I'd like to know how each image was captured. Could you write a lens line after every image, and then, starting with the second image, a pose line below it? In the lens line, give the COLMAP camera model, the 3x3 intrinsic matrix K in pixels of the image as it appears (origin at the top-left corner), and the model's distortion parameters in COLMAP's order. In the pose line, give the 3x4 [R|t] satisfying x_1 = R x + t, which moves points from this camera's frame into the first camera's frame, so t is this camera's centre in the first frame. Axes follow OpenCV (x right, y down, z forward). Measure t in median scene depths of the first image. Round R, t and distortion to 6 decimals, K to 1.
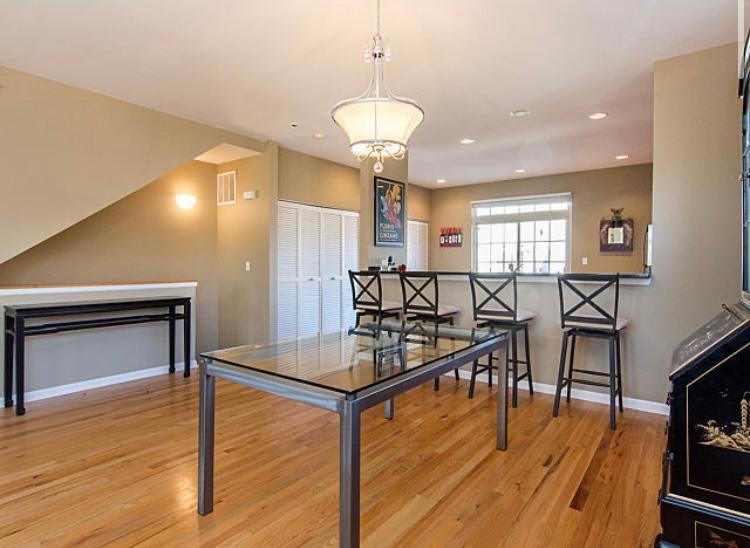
lens RADIAL K [[418.2, 0, 375.0], [0, 418.2, 263.5], [0, 0, 1]] dist [0.013455, -0.000252]
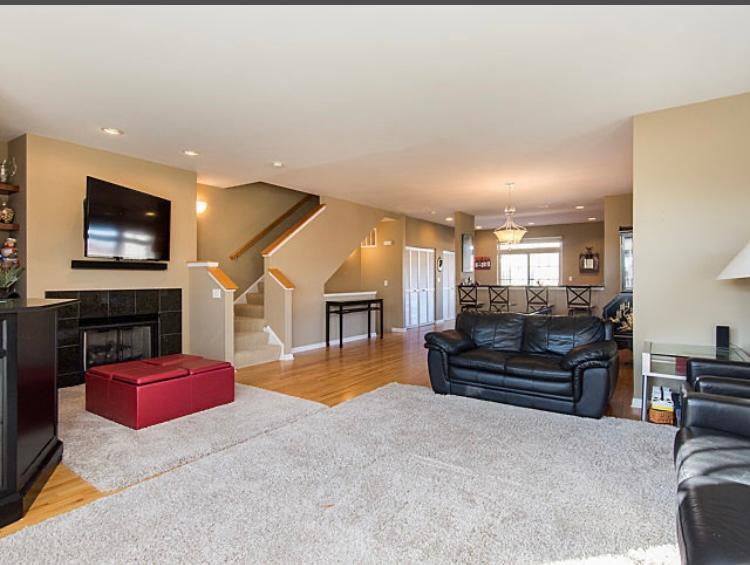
lens RADIAL K [[404.6, 0, 375.0], [0, 404.6, 282.5], [0, 0, 1]] dist [-0.001923, -0.000258]
pose [[0.999270, -0.005306, 0.037843, -0.395806], [0.004976, 0.999949, 0.008793, -0.010583], [-0.037887, -0.008598, 0.999245, -0.675740]]
